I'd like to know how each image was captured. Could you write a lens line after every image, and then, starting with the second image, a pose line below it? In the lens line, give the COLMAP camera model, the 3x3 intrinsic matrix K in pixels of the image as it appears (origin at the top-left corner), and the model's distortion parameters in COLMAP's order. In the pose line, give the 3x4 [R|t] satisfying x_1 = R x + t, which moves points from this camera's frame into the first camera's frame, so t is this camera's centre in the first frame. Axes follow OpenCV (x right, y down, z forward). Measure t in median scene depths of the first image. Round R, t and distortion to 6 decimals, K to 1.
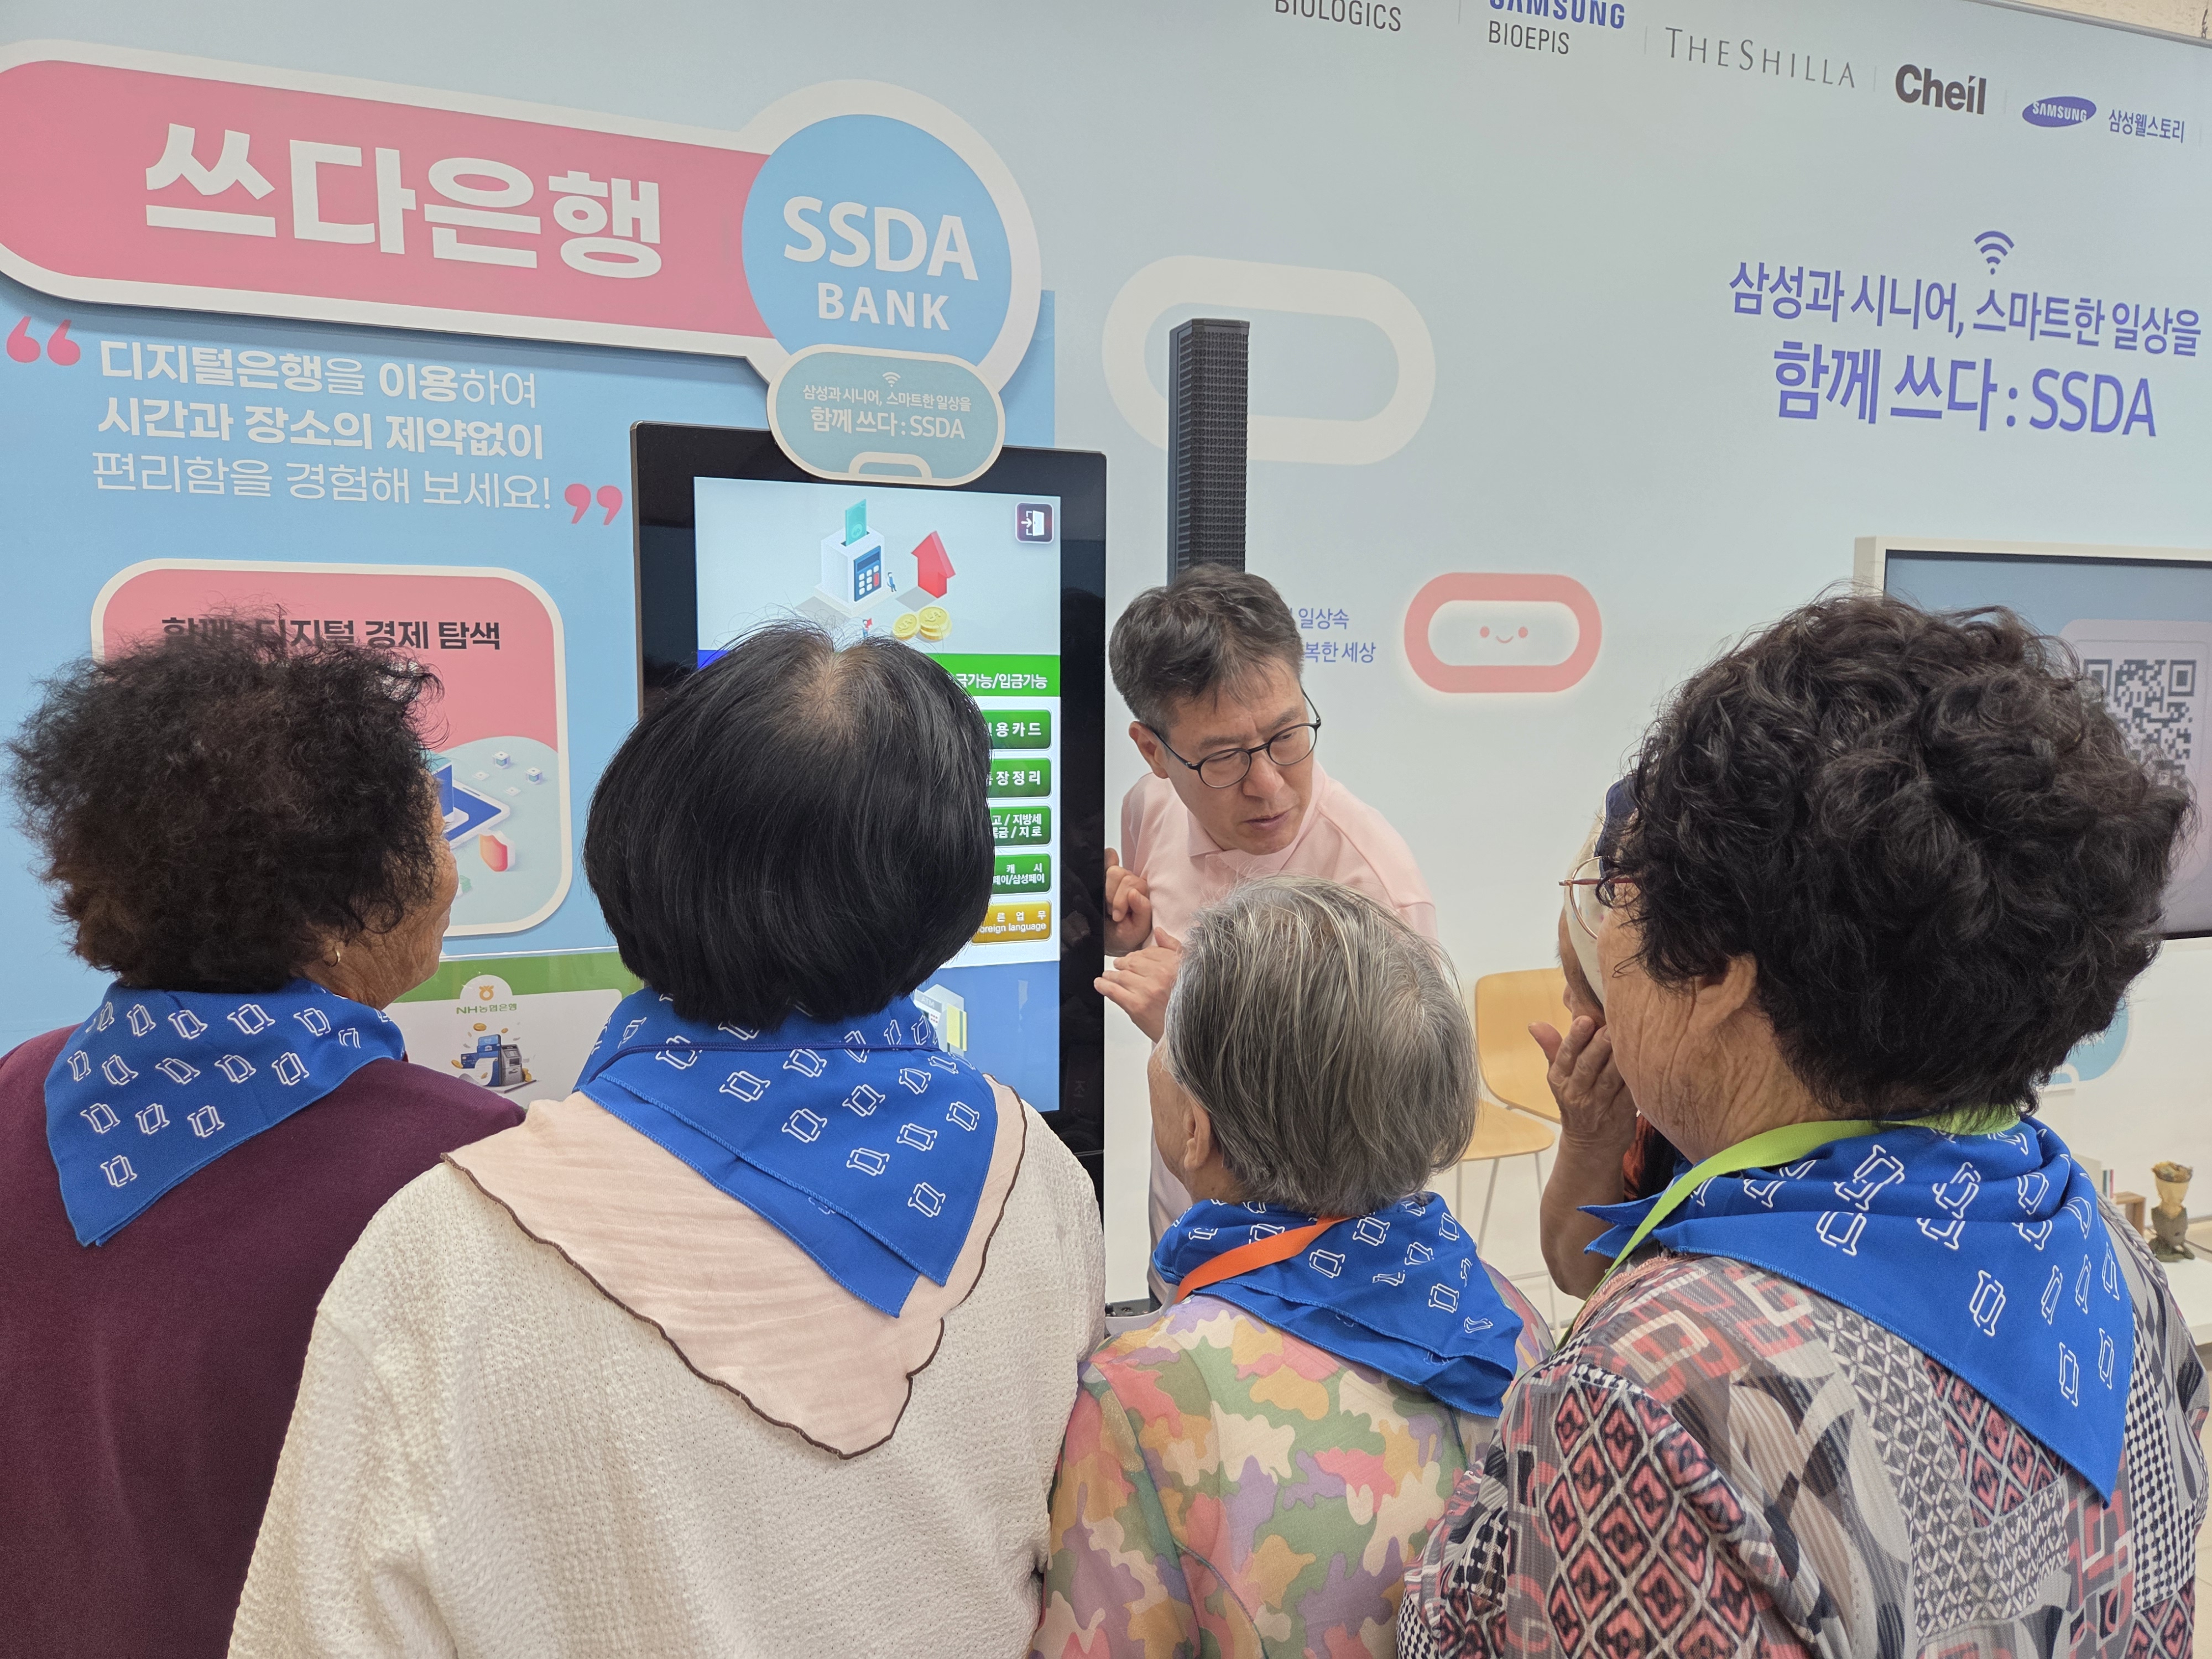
lens RADIAL K [[1509.8, 0, 1118.2], [0, 1509.8, 819.8], [0, 0, 1]] dist [0.055109, -0.051192]
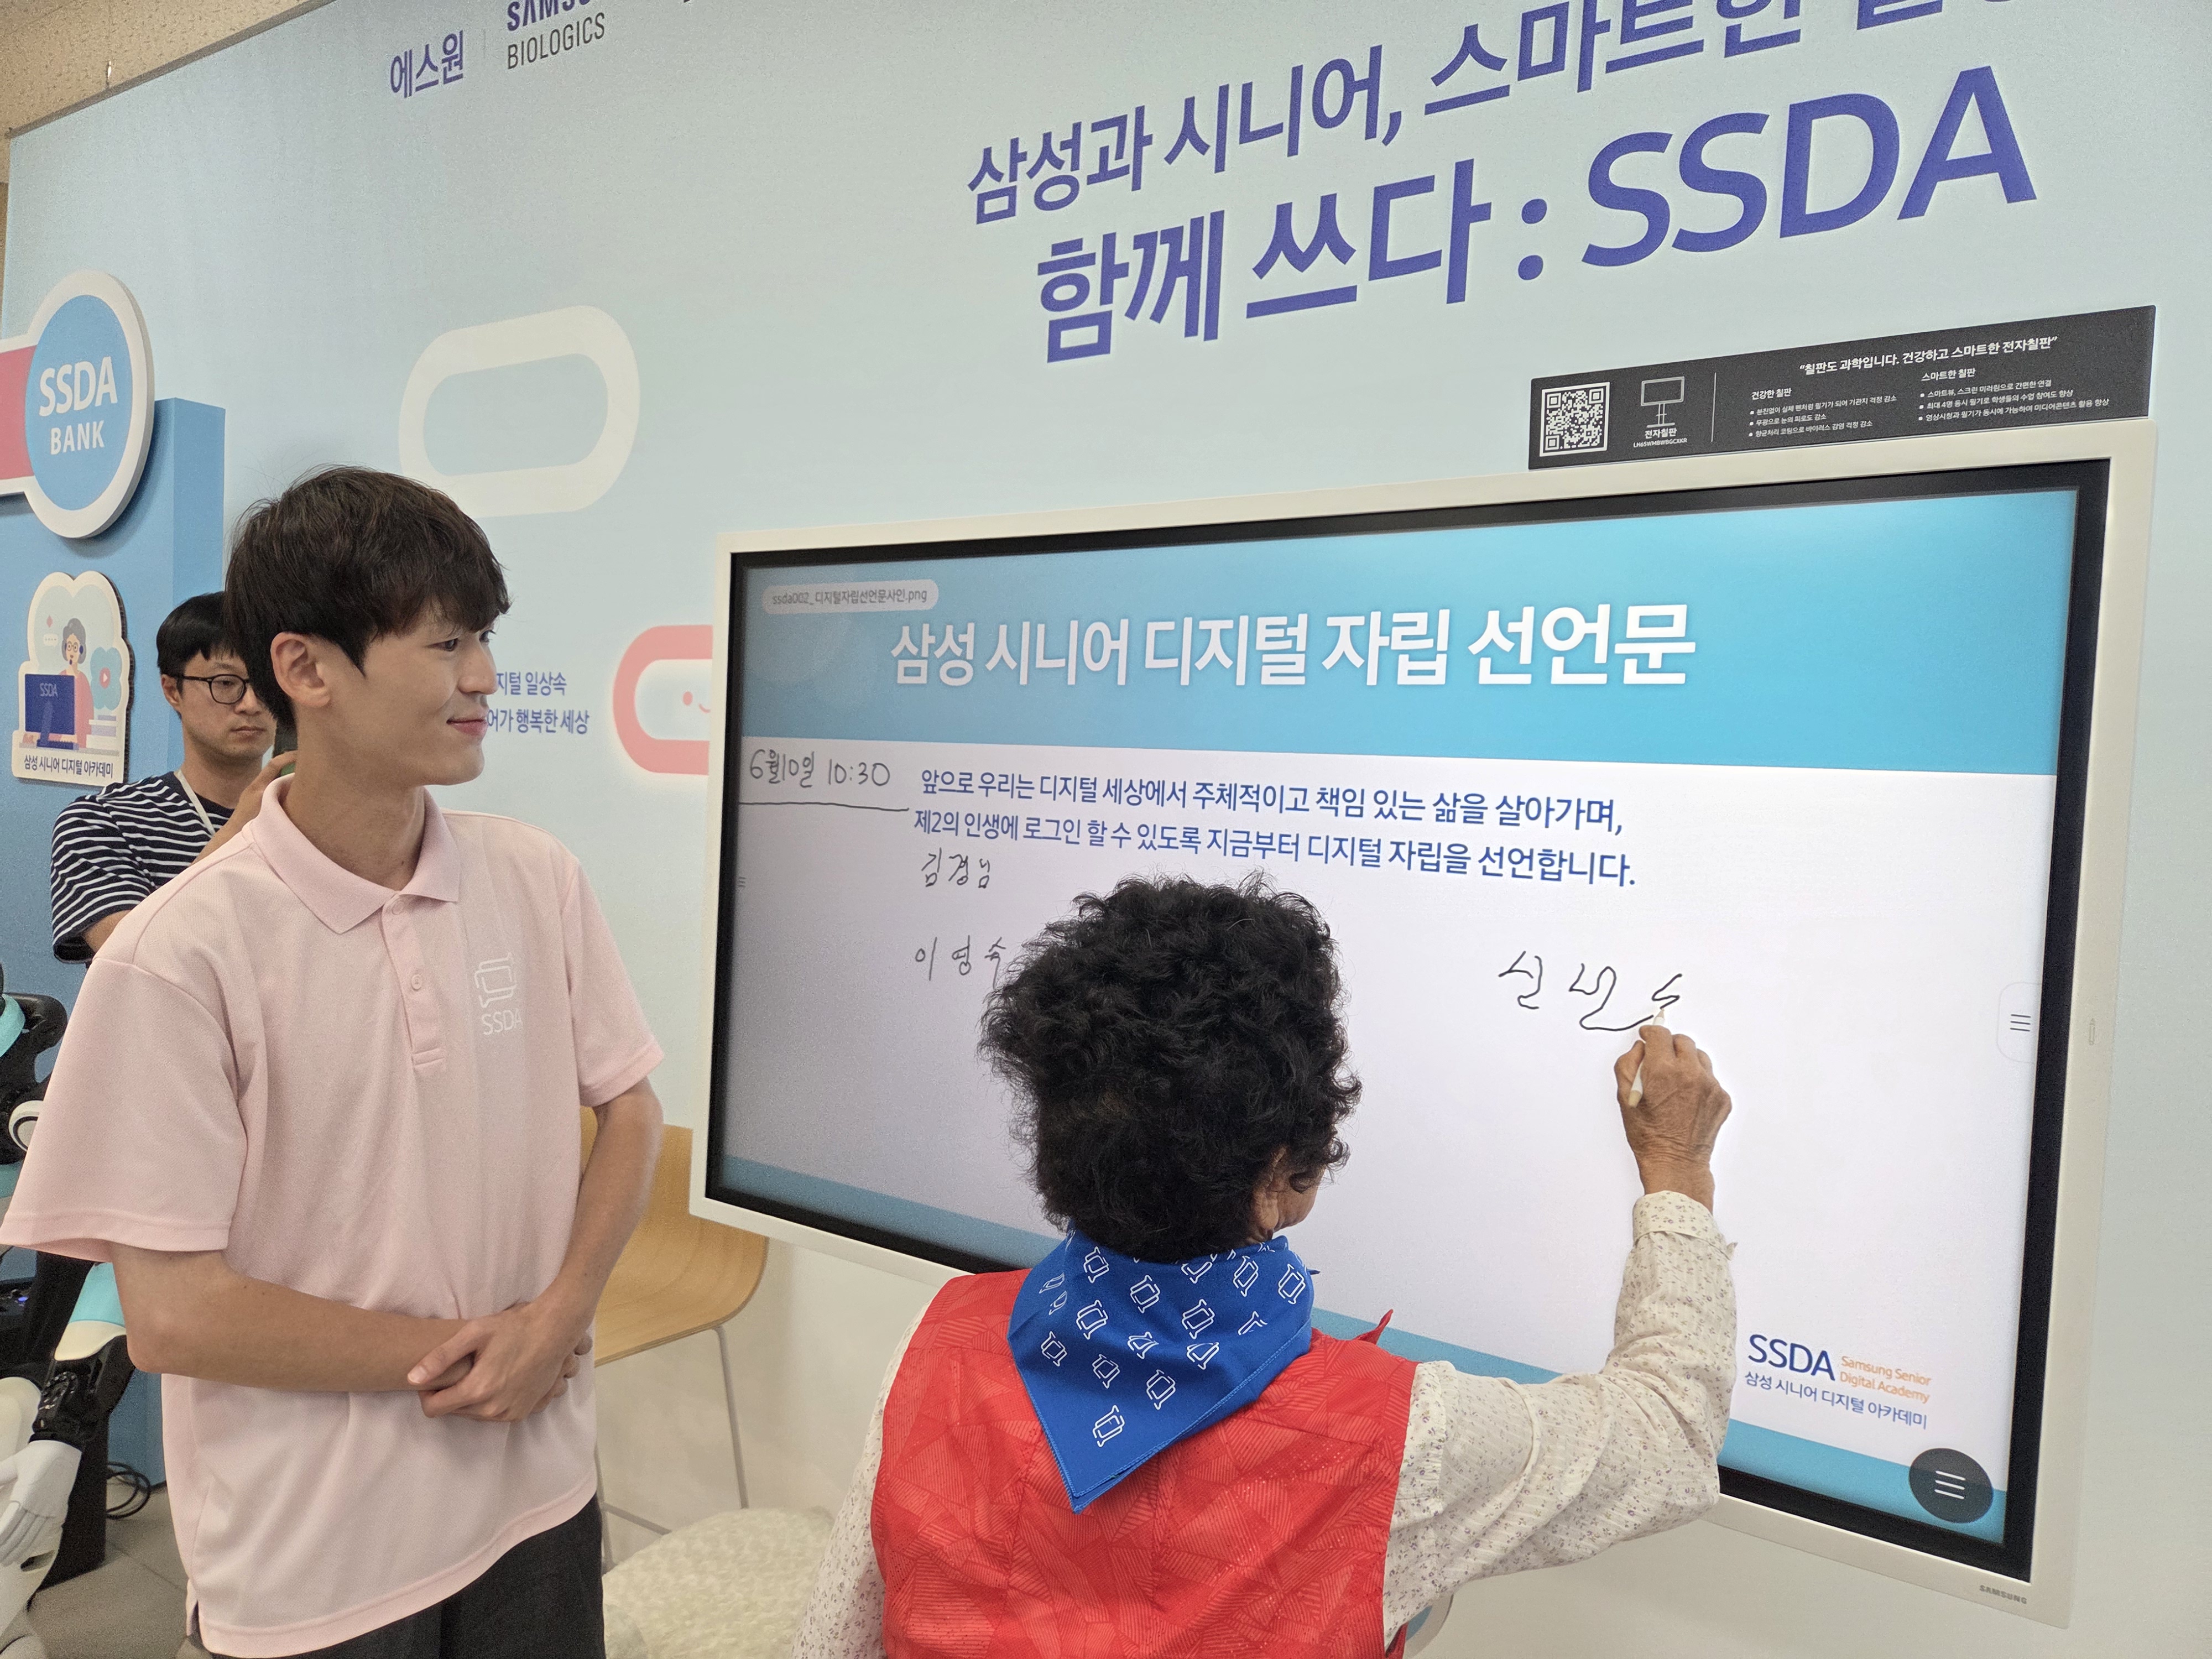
lens RADIAL K [[1509.8, 0, 1062.4], [0, 1509.8, 834.0], [0, 0, 1]] dist [0.055109, -0.051192]
pose [[0.576118, 0.050309, -0.815817, 1.503960], [-0.129195, 0.991162, -0.030113, -0.078584], [0.807092, 0.122748, 0.577526, 1.033812]]
